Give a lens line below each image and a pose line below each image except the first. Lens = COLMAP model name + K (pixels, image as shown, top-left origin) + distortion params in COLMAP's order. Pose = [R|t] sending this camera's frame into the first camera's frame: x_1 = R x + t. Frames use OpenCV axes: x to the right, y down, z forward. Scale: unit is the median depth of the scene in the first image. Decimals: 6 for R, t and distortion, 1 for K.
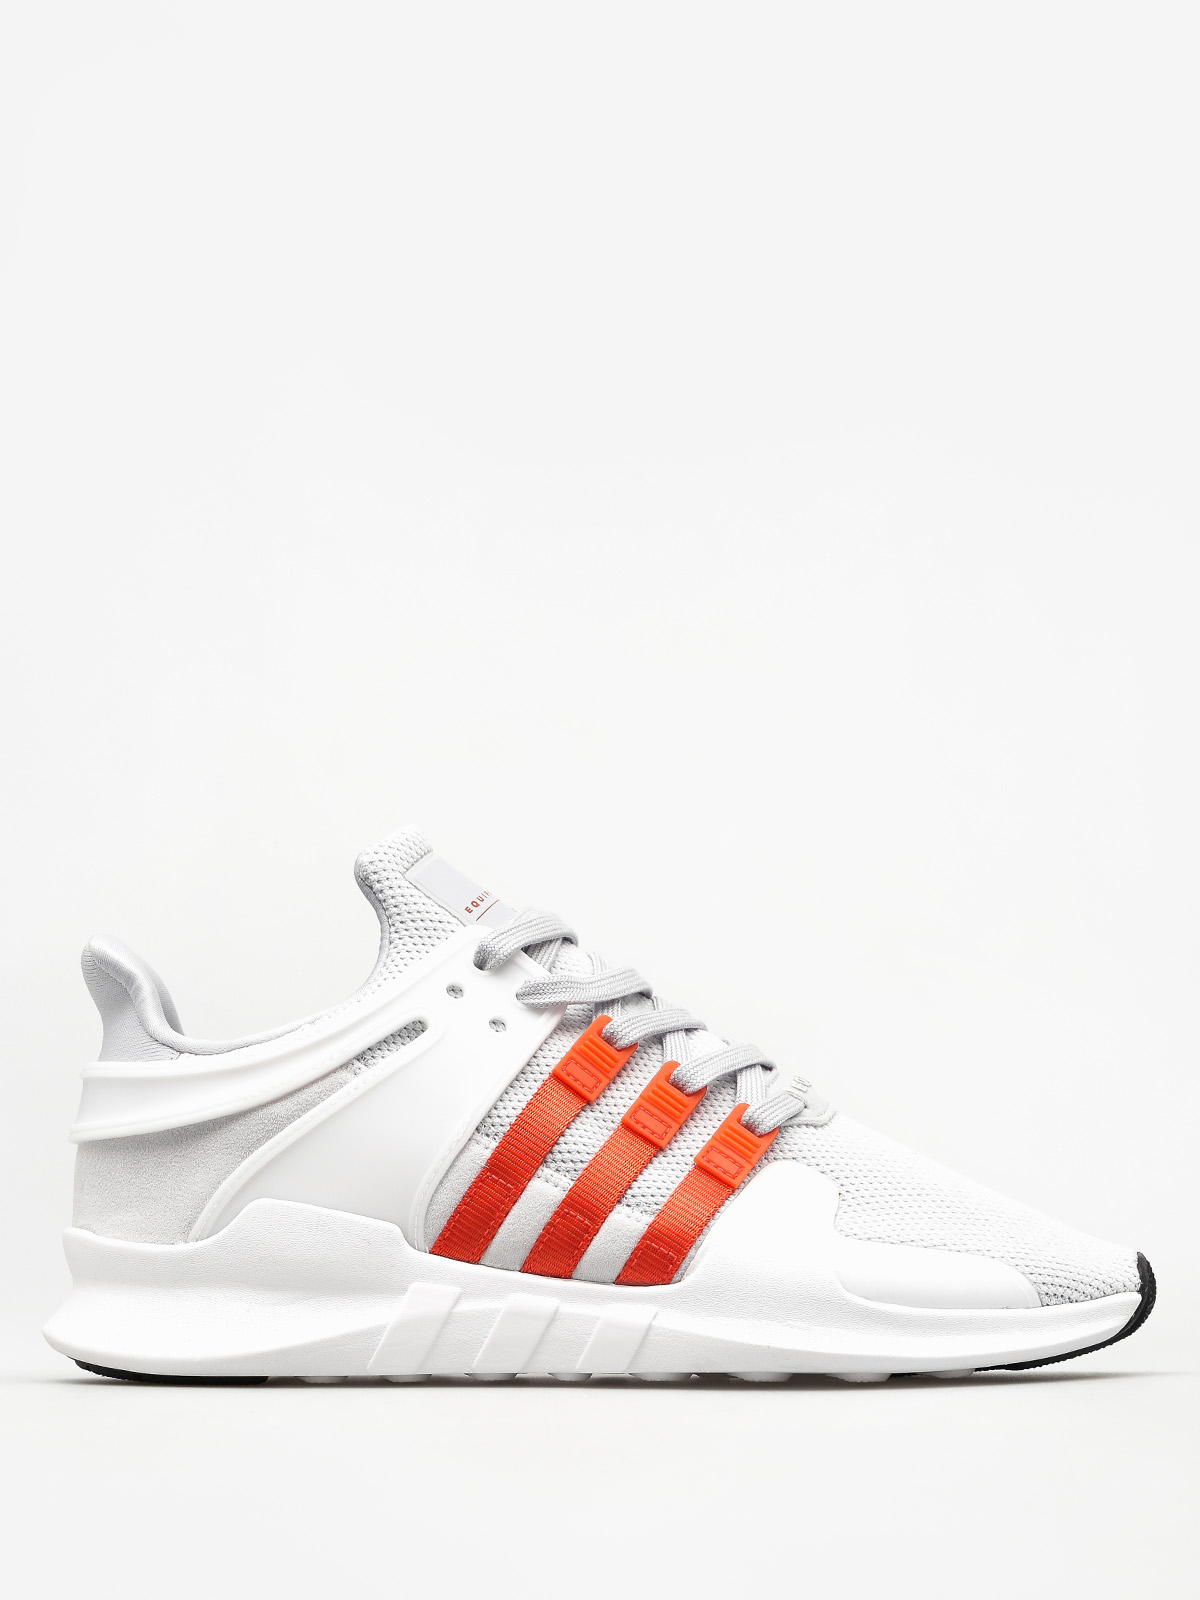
lens RADIAL K [[6571.8, 0, 600.0], [0, 6571.8, 800.0], [0, 0, 1]] dist [-1.858660, 101.606149]
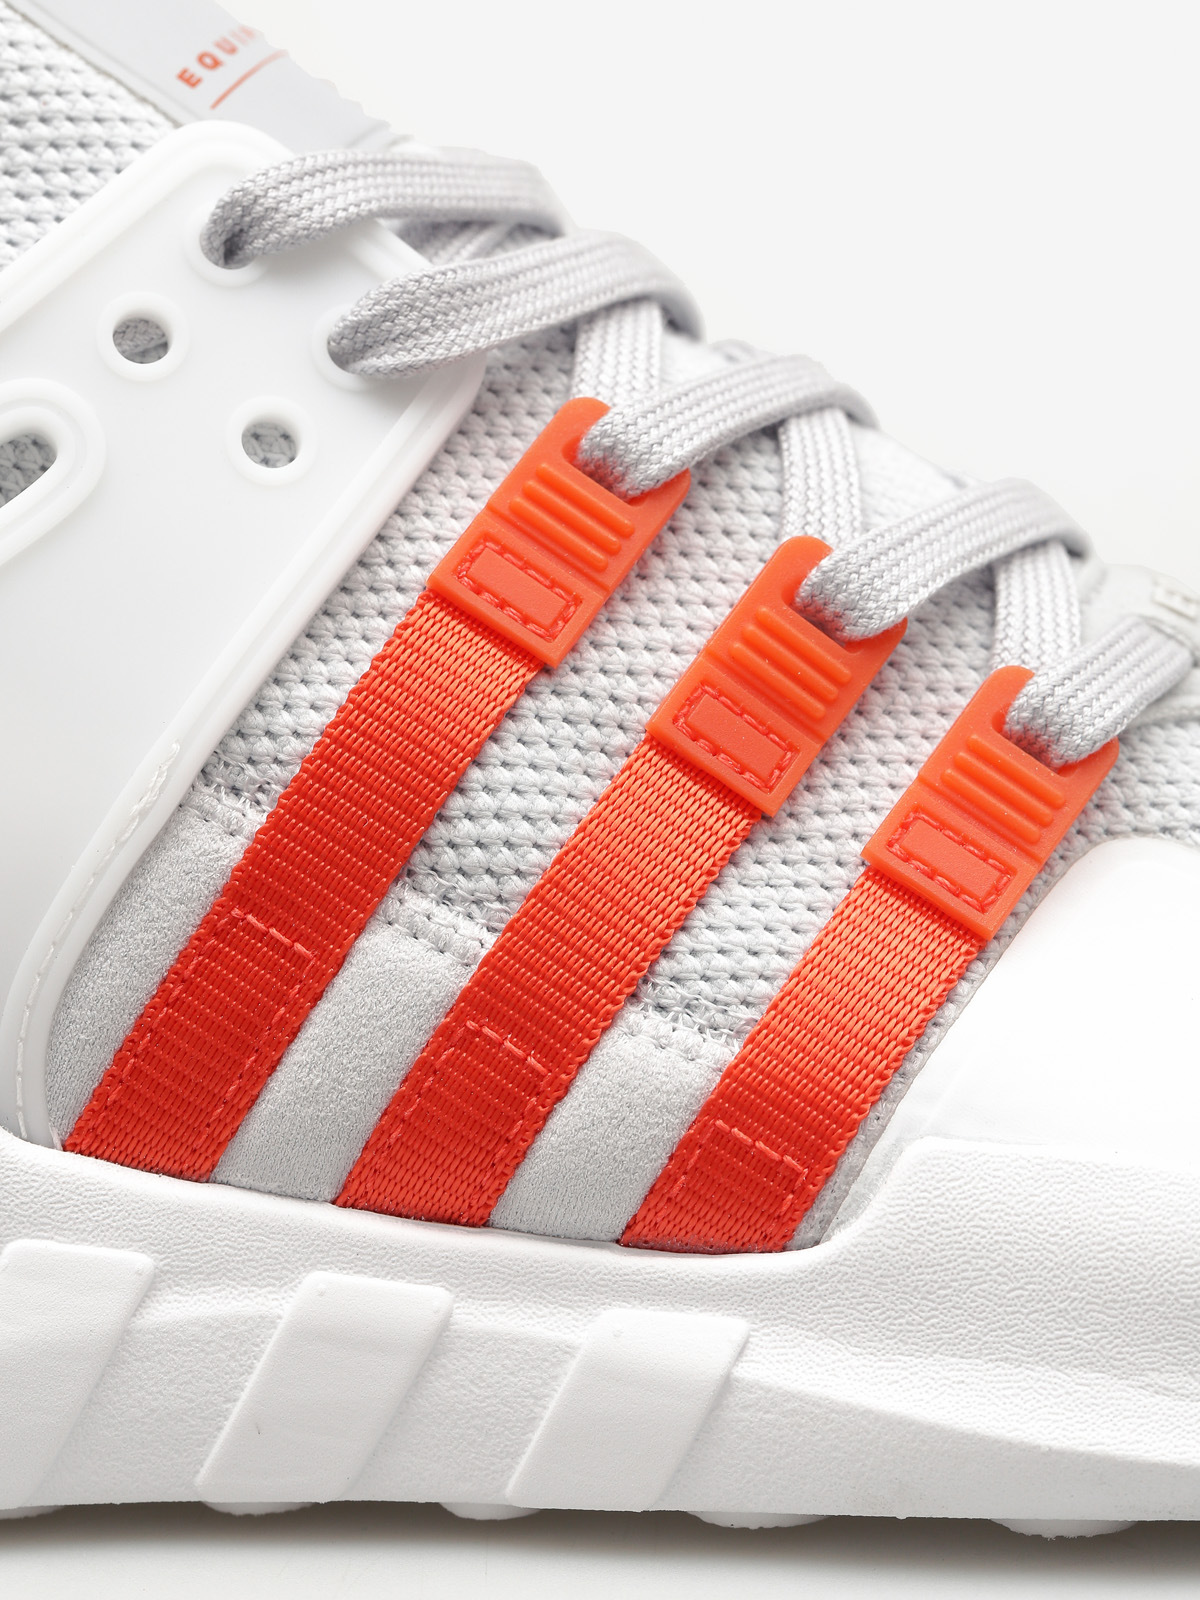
lens RADIAL K [[6571.8, 0, 600.0], [0, 6571.8, 800.0], [0, 0, 1]] dist [-1.858660, 101.606149]
pose [[0.998873, 0.003030, -0.047356, 0.016815], [0.007354, 0.976018, 0.217565, -0.019933], [0.046880, -0.217668, 0.974896, 0.679818]]
